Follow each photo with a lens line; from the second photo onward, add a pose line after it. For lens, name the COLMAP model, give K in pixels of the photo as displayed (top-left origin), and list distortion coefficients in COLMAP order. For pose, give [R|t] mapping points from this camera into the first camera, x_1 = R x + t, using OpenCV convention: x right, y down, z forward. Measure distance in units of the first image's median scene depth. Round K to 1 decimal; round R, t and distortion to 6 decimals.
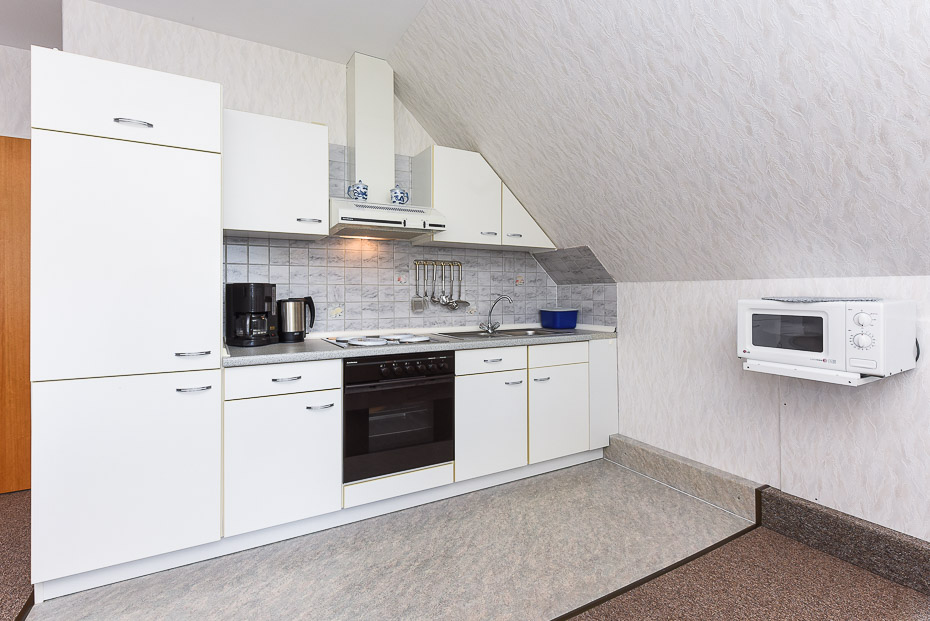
lens RADIAL K [[424.6, 0, 465.2], [0, 424.6, 291.9], [0, 0, 1]] dist [-0.002845, -0.000377]
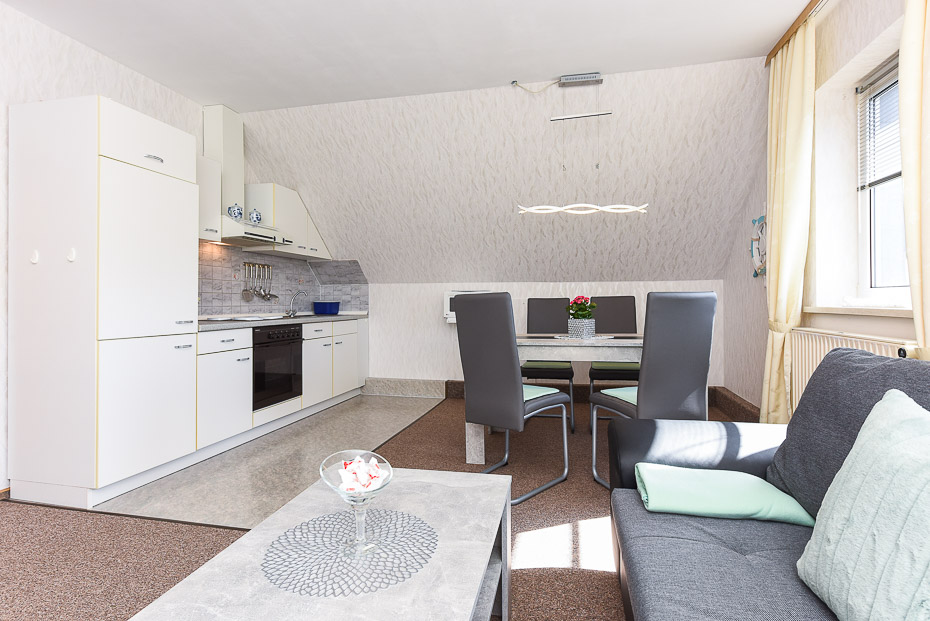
lens RADIAL K [[470.8, 0, 468.2], [0, 470.8, 301.2], [0, 0, 1]] dist [-0.000191, -0.002220]
pose [[0.667849, -0.000052, 0.744297, -0.752211], [0.001498, 0.999998, -0.001274, 0.049786], [-0.744295, 0.001966, 0.667848, -0.499896]]
